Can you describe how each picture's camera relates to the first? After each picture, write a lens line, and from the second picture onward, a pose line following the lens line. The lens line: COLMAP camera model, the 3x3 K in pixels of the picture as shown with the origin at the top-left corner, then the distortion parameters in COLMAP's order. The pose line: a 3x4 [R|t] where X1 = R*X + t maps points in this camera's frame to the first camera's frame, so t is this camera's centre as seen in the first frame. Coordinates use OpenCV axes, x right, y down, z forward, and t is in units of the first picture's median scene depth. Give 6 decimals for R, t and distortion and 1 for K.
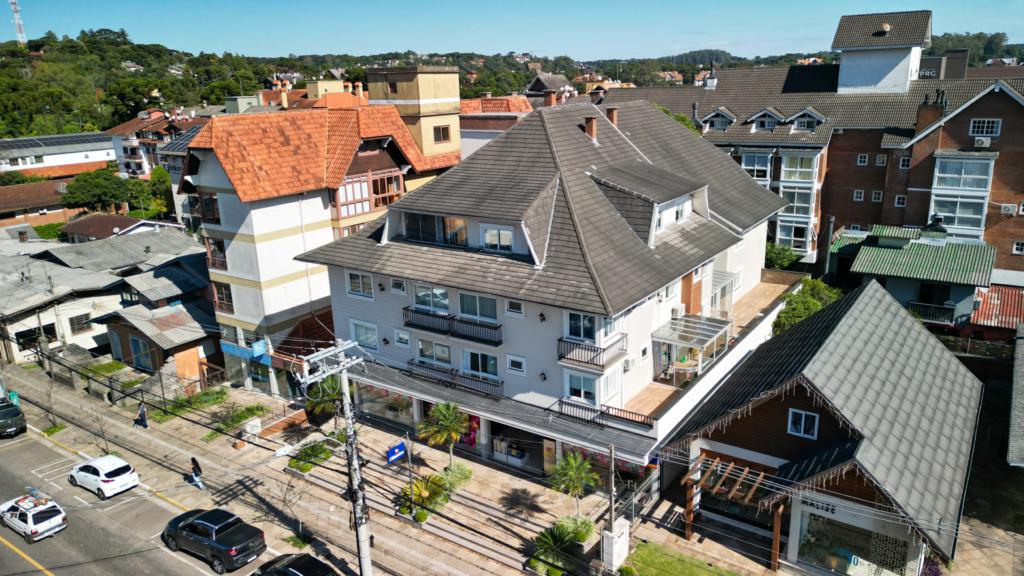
lens RADIAL K [[721.3, 0, 512.0], [0, 721.3, 288.0], [0, 0, 1]] dist [0.033804, -0.002012]
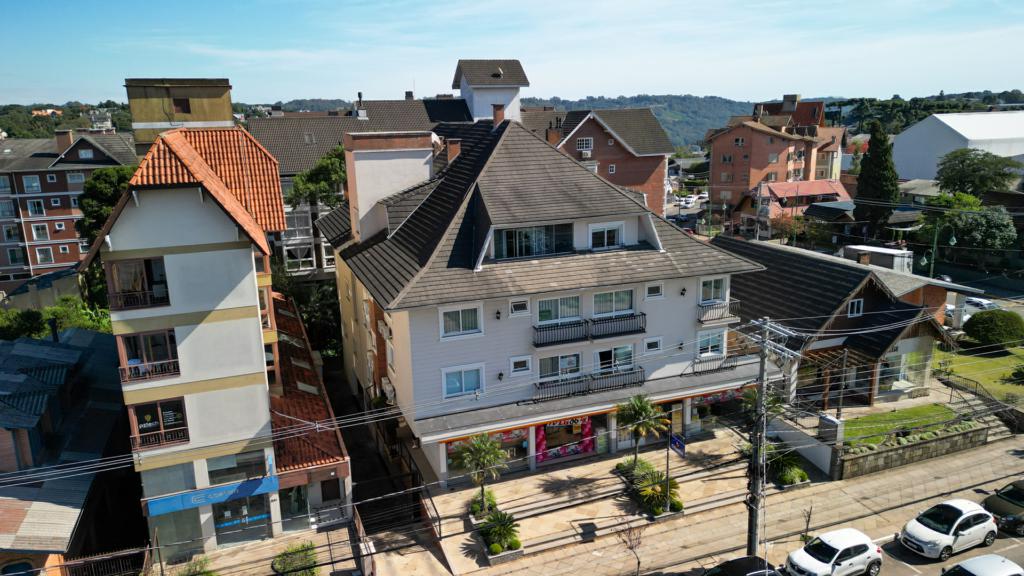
lens RADIAL K [[721.3, 0, 512.0], [0, 721.3, 288.0], [0, 0, 1]] dist [0.033804, -0.002012]
pose [[0.569062, -0.181125, 0.802099, -0.792813], [0.237665, 0.970037, 0.050433, -0.067354], [-0.787200, 0.161932, 0.595058, 0.413505]]
